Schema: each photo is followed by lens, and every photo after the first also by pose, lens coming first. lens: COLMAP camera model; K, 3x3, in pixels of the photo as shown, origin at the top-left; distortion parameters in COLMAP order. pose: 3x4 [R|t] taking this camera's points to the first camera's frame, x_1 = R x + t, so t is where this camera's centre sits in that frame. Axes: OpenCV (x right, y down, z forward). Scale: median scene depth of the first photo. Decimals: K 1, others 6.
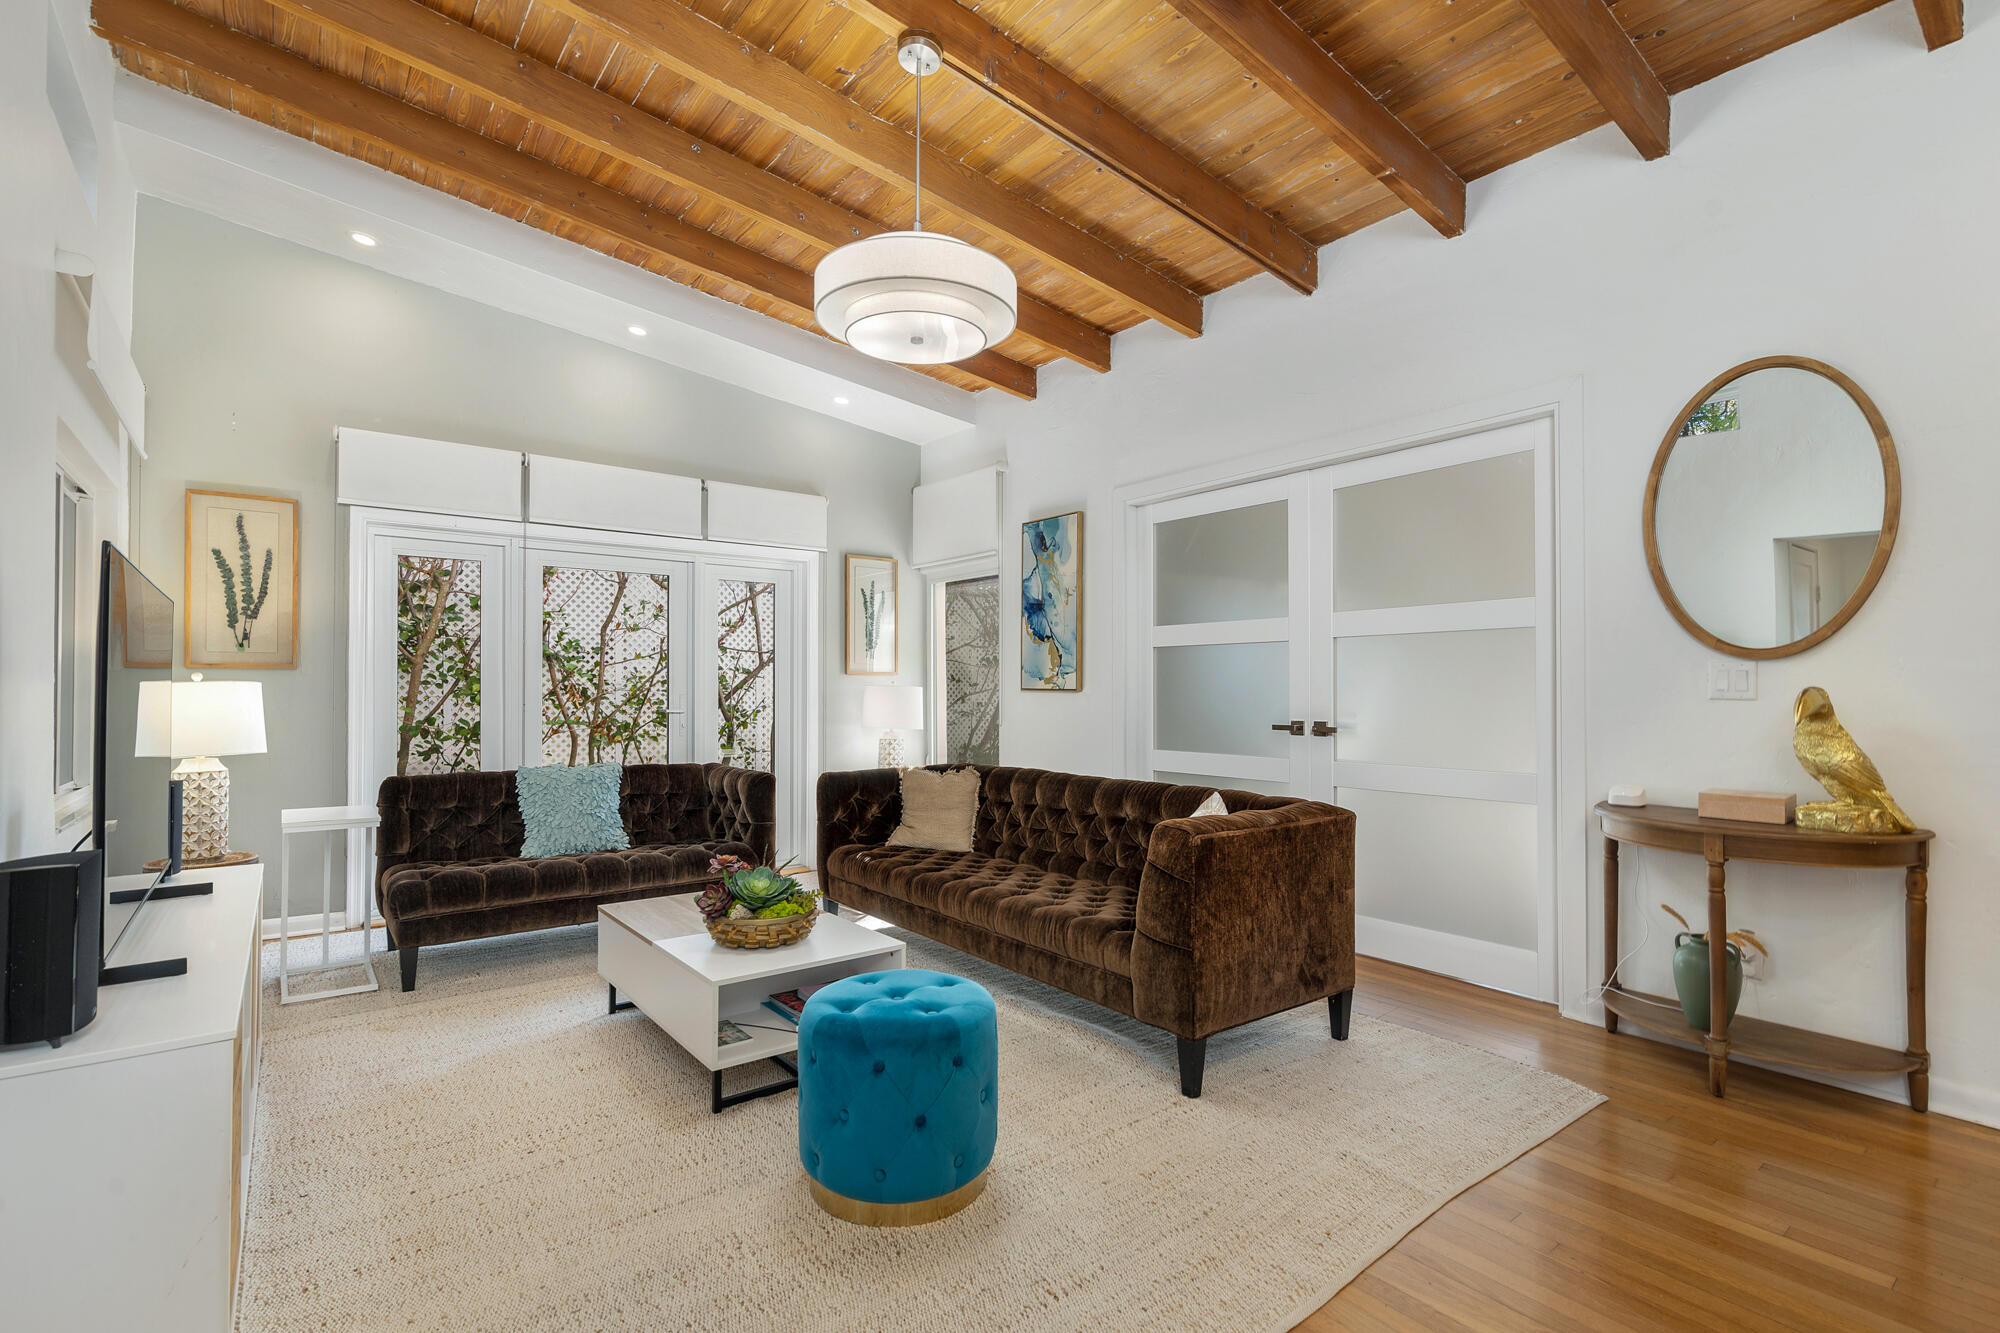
lens RADIAL K [[914.4, 0, 1002.6], [0, 914.4, 668.9], [0, 0, 1]] dist [-0.000258, -0.000696]
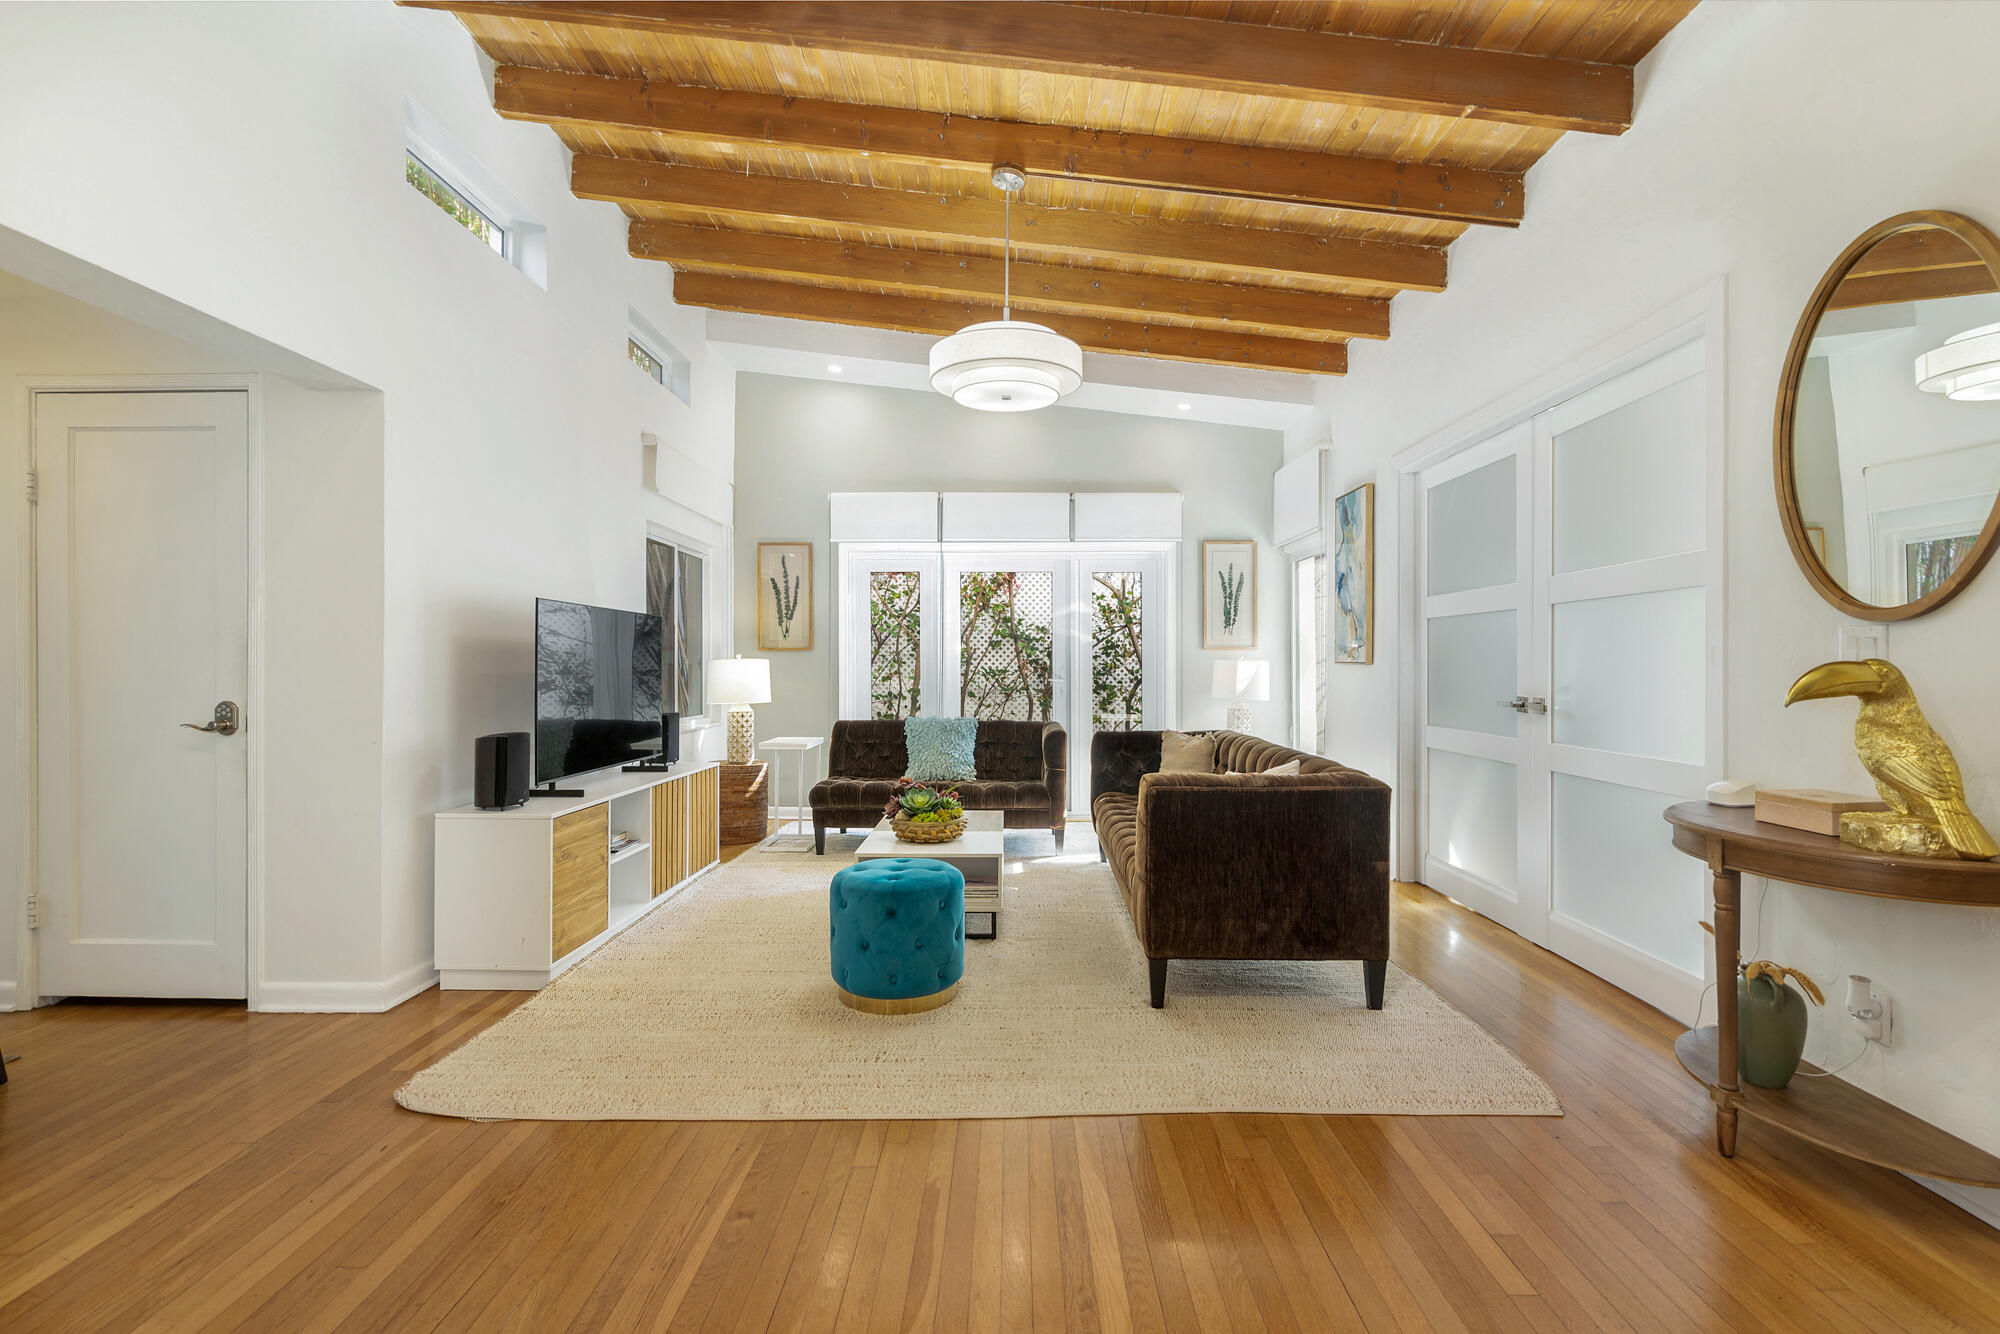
lens RADIAL K [[909.0, 0, 1010.1], [0, 909.0, 658.3], [0, 0, 1]] dist [-0.003333, -0.000631]
pose [[0.787385, -0.004610, -0.616445, 0.471271], [0.015005, 0.999819, 0.011689, -0.000073], [0.616279, -0.018453, 0.787311, -0.023514]]
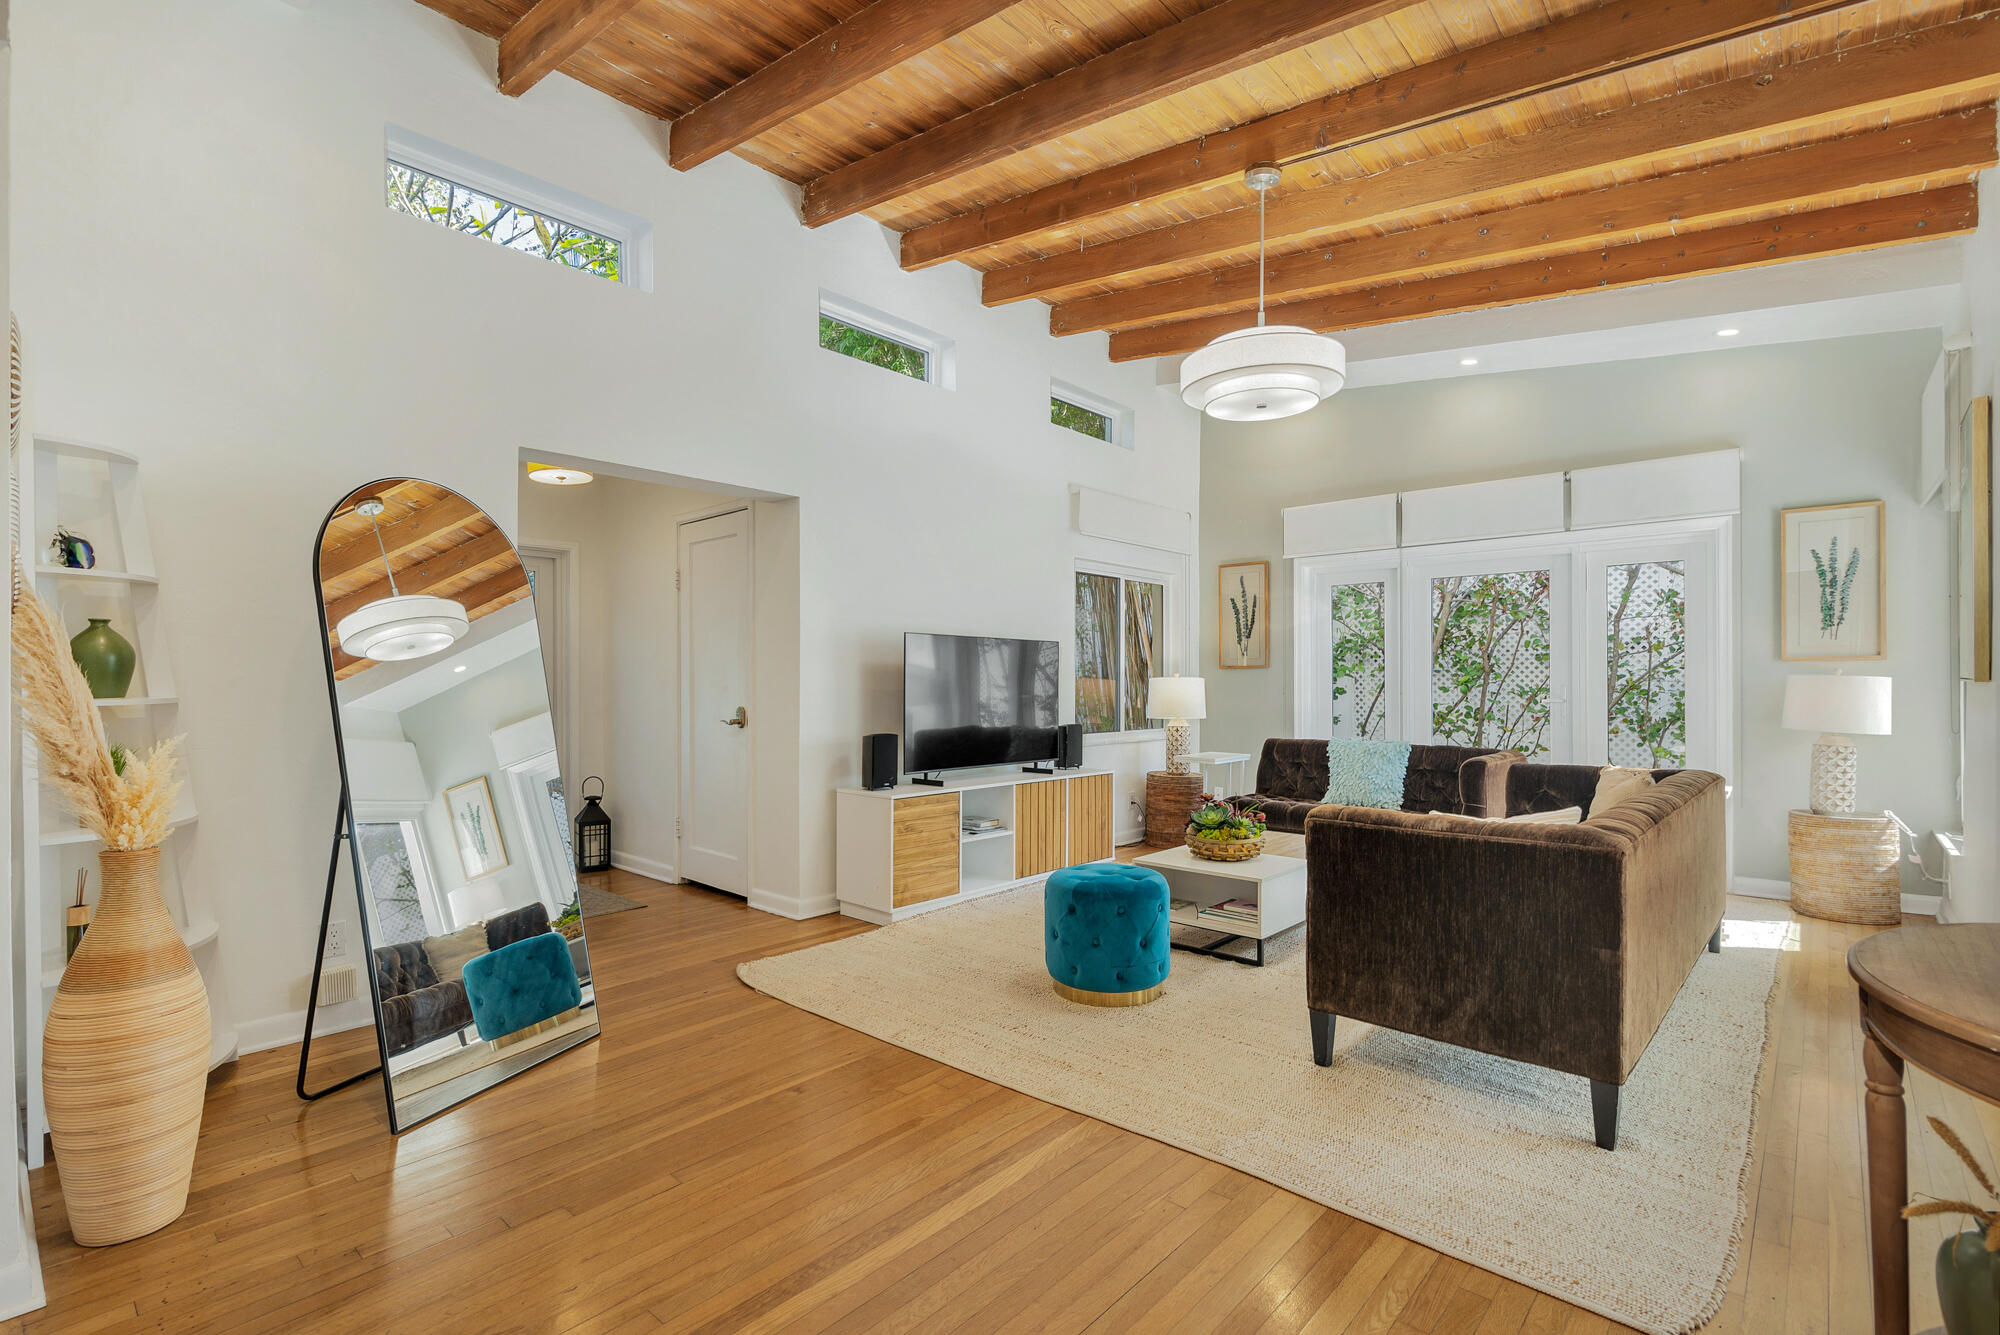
lens RADIAL K [[914.4, 0, 1002.6], [0, 914.4, 669.9], [0, 0, 1]] dist [-0.000258, -0.000696]
pose [[0.175490, -0.013349, -0.984391, 0.718645], [0.025334, 0.999638, -0.009039, 0.005707], [0.984155, -0.023352, 0.175764, 0.274533]]
